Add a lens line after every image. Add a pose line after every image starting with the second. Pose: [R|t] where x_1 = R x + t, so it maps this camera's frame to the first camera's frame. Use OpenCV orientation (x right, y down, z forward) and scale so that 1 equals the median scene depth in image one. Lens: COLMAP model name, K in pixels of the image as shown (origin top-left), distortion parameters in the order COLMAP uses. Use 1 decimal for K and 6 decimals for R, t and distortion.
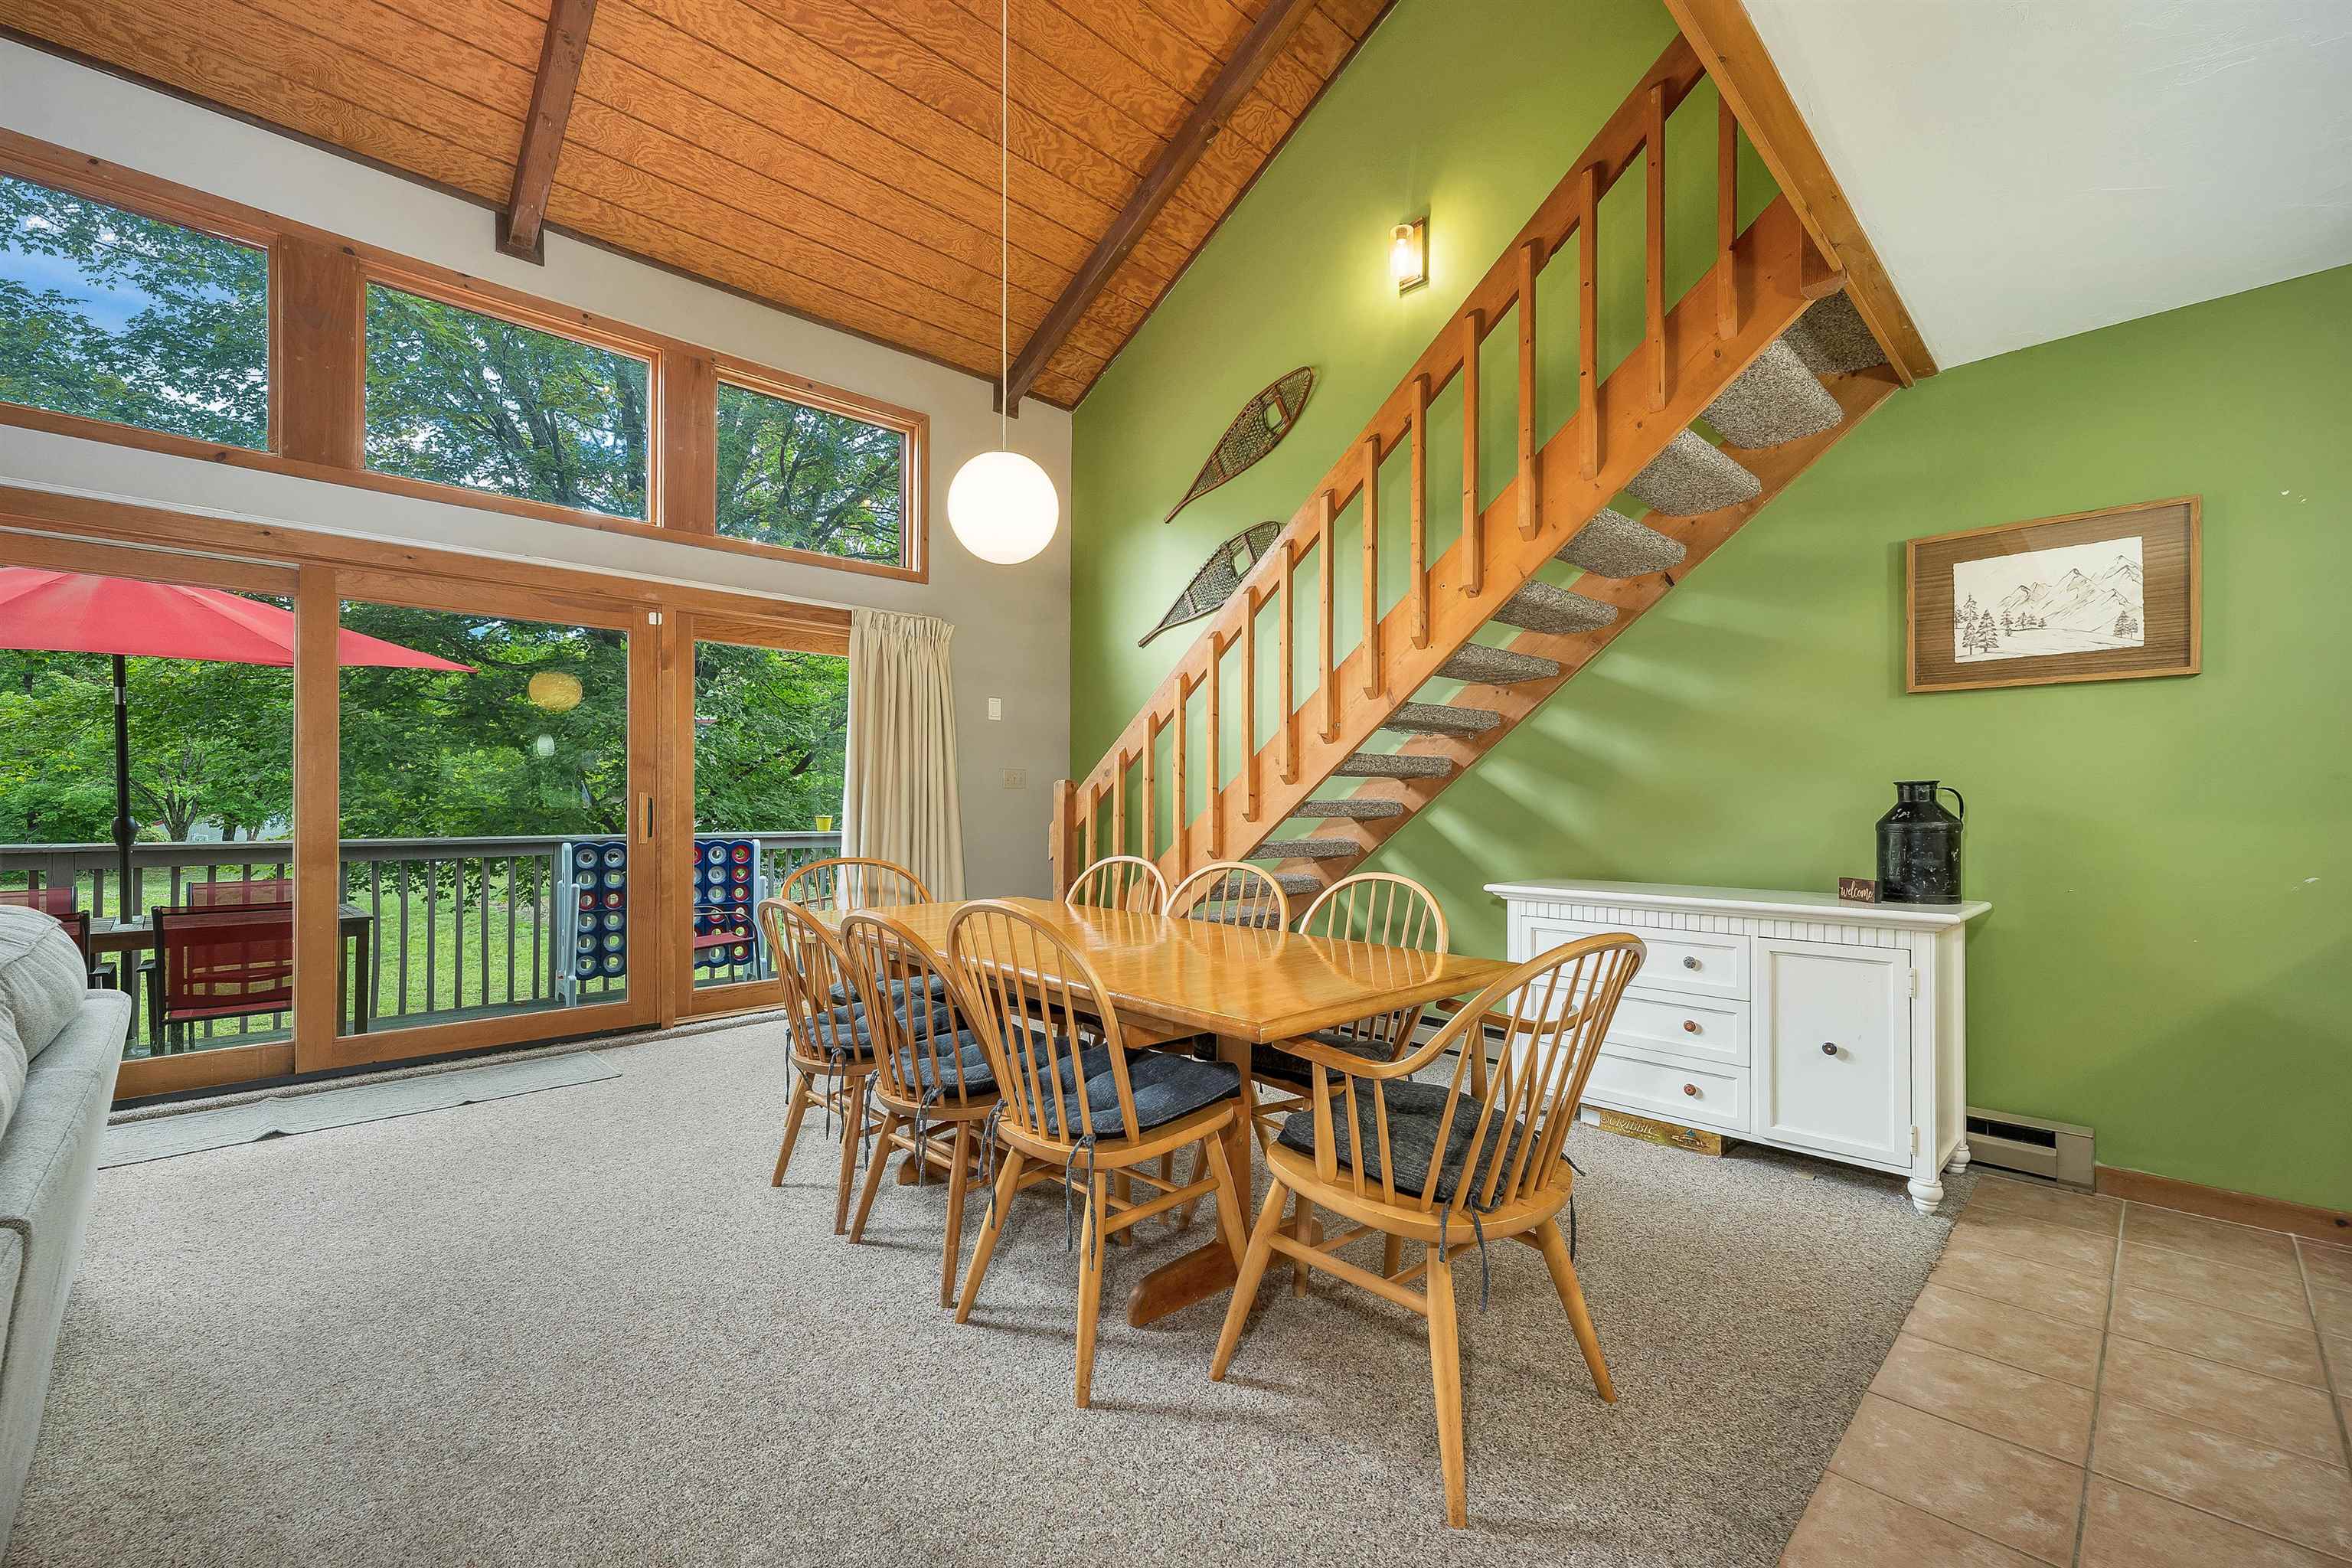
lens RADIAL K [[969.2, 0, 1179.8], [0, 969.2, 800.5], [0, 0, 1]] dist [0.001253, 0.000480]
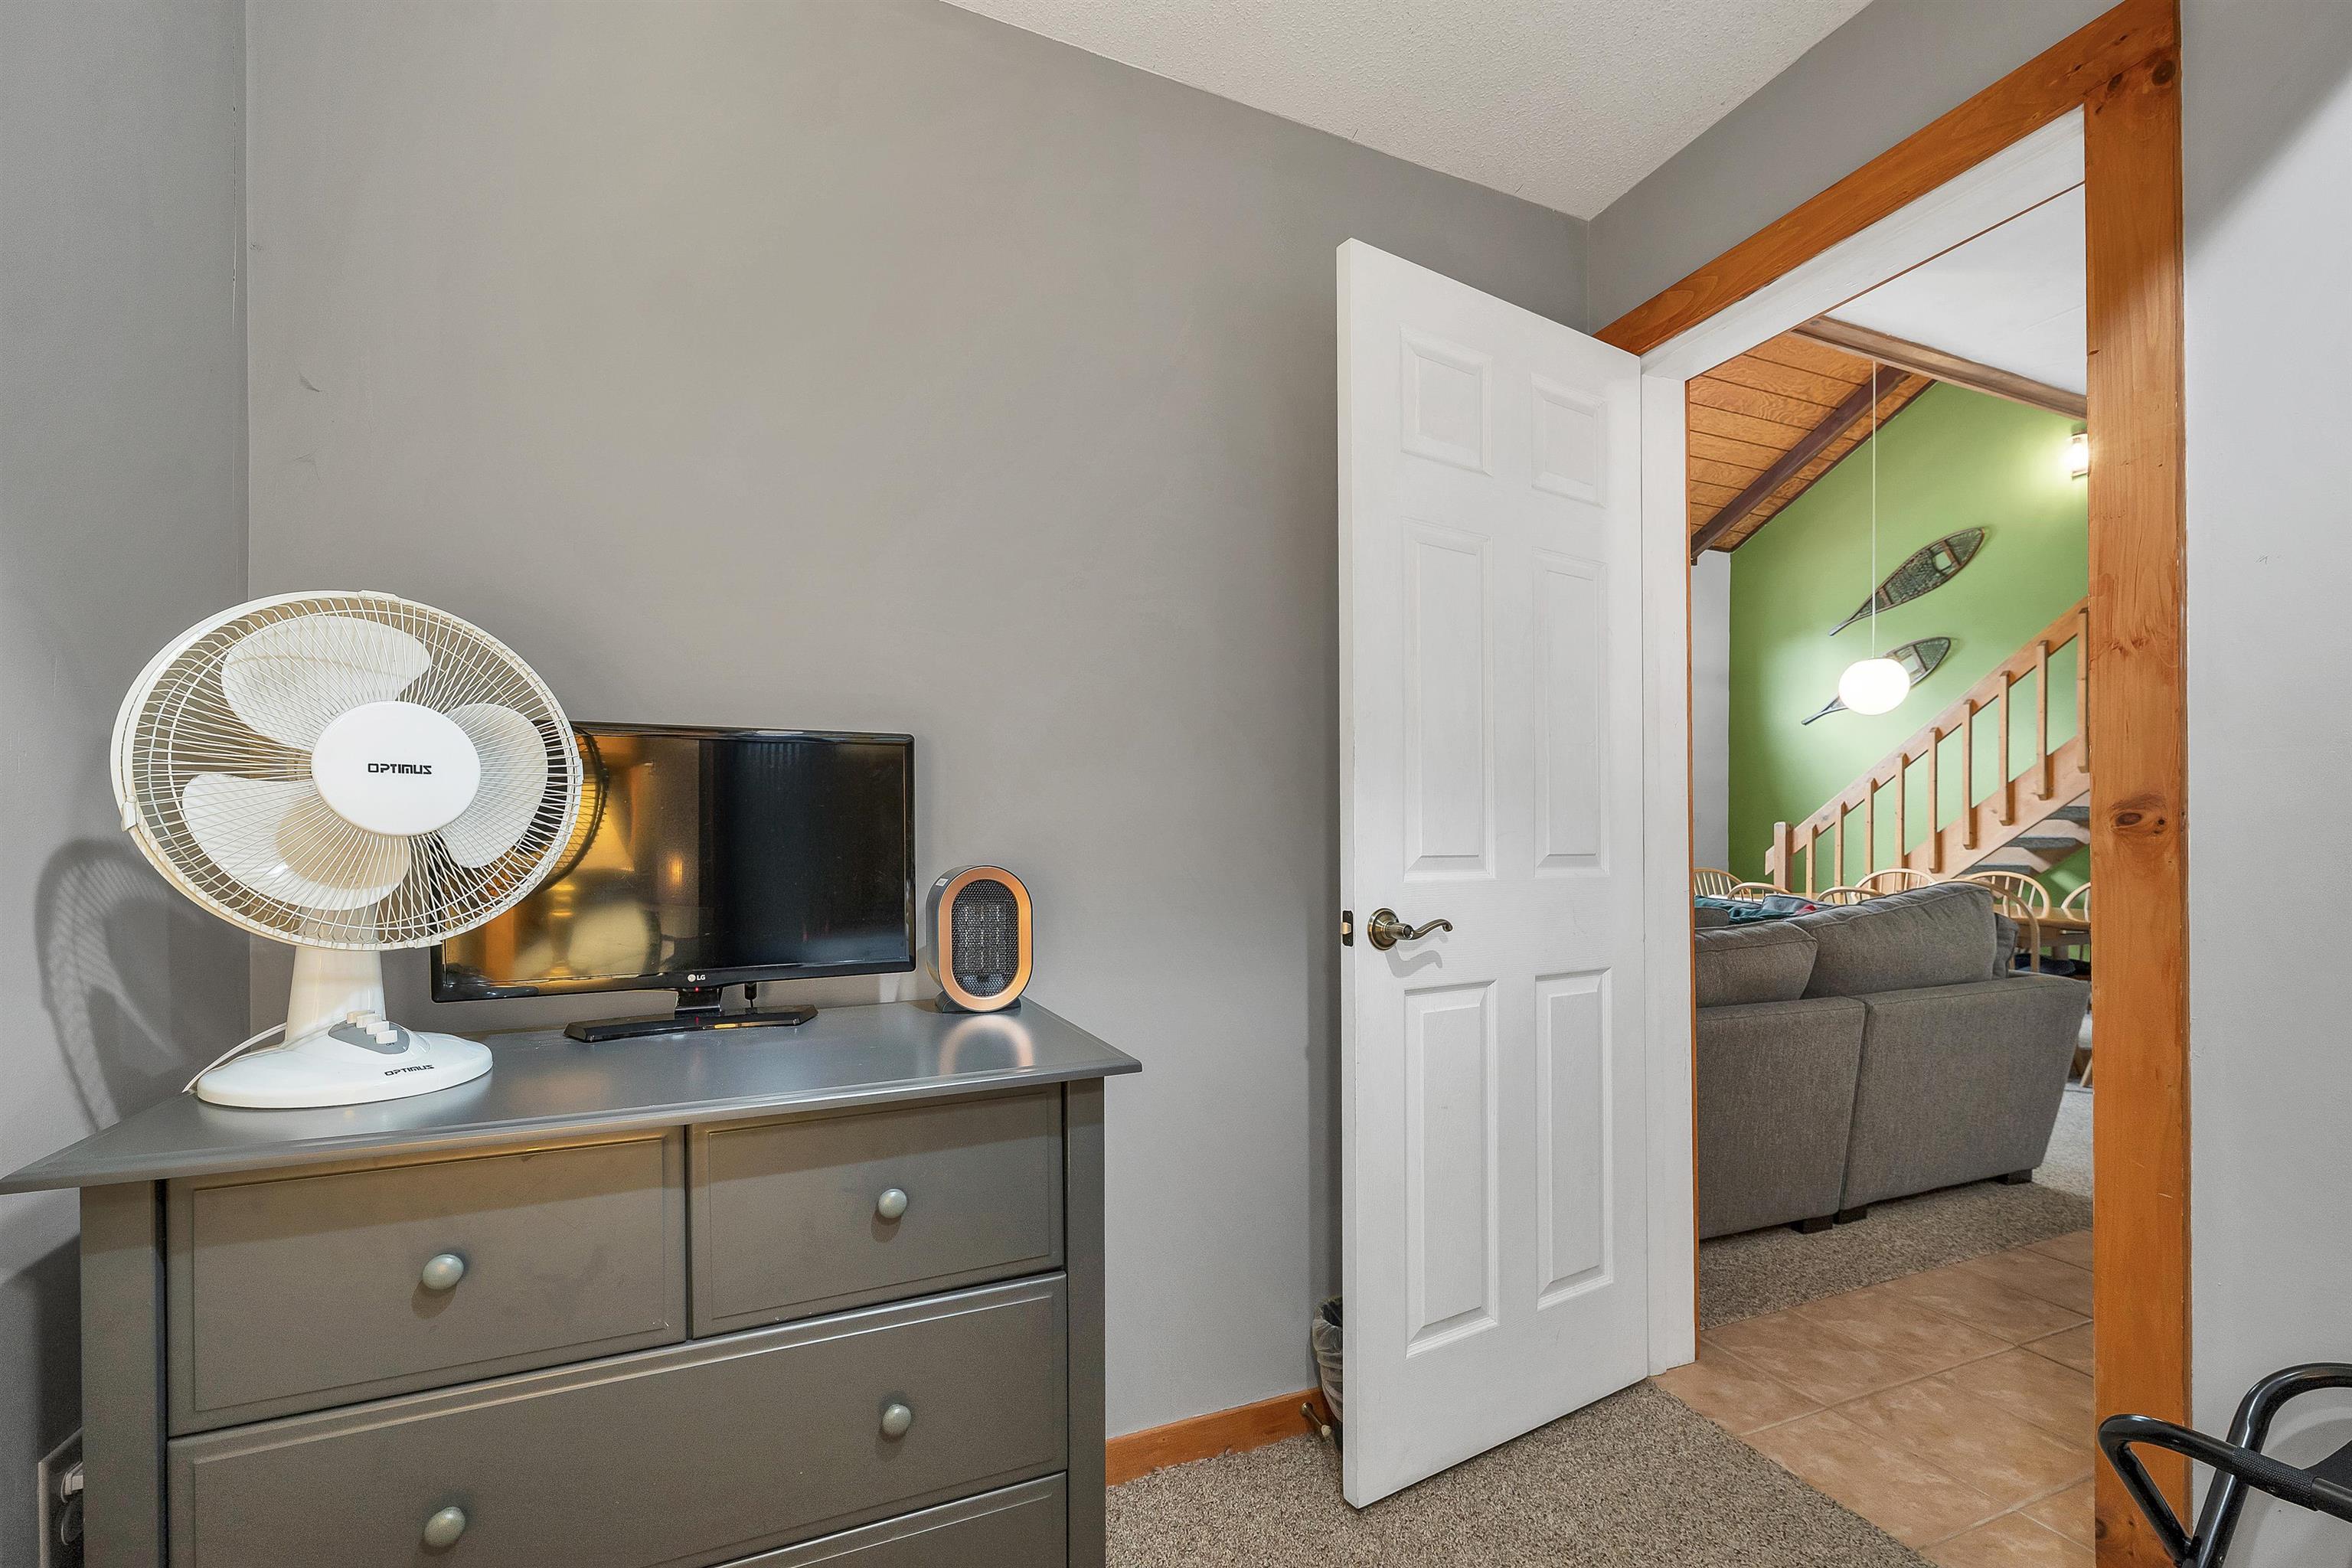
lens RADIAL K [[1002.0, 0, 1182.6], [0, 1002.0, 806.8], [0, 0, 1]] dist [0.000276, 0.000256]
pose [[0.935757, -0.008497, -0.352542, -0.522319], [0.000235, 0.999724, -0.023472, -0.010150], [0.352645, 0.021881, 0.935501, -0.905528]]
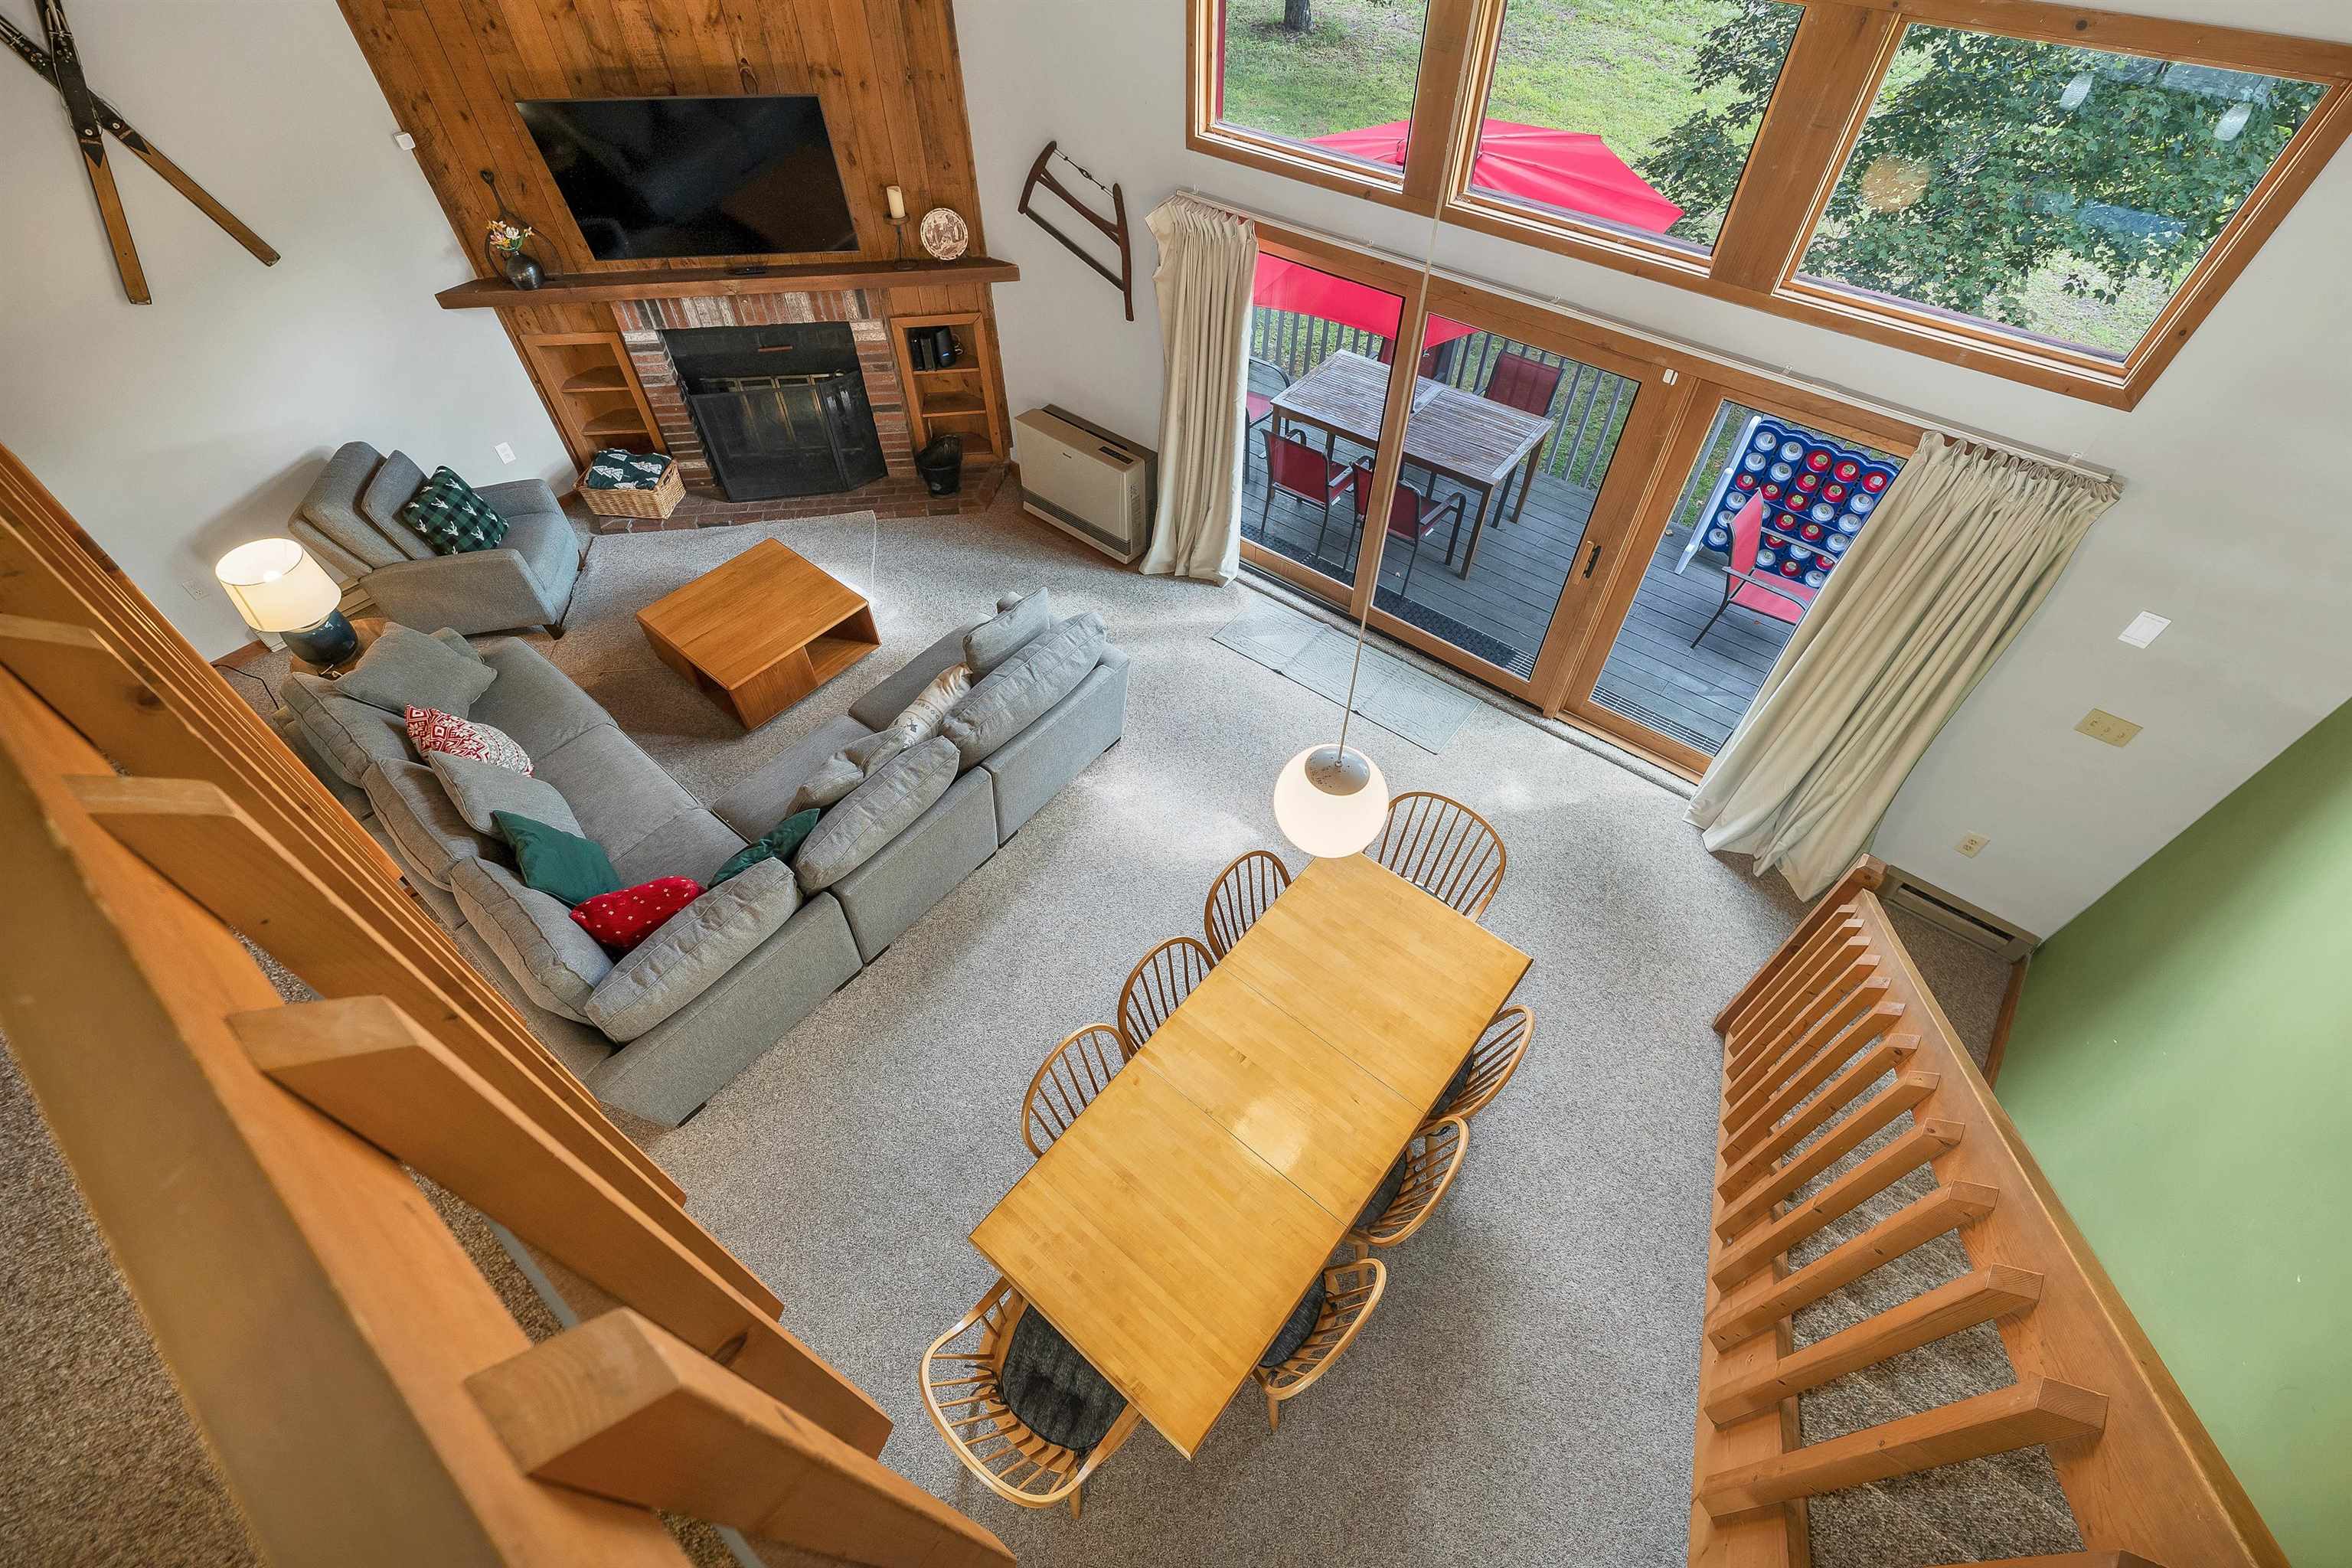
lens RADIAL K [[1002.4, 0, 1185.3], [0, 1002.4, 782.6], [0, 0, 1]] dist [-0.003894, 0.000645]
pose [[0.128736, 0.756432, -0.641278, 0.277891], [-0.003185, 0.646971, 0.762508, -0.710139], [0.991674, -0.096119, 0.085698, 0.519176]]
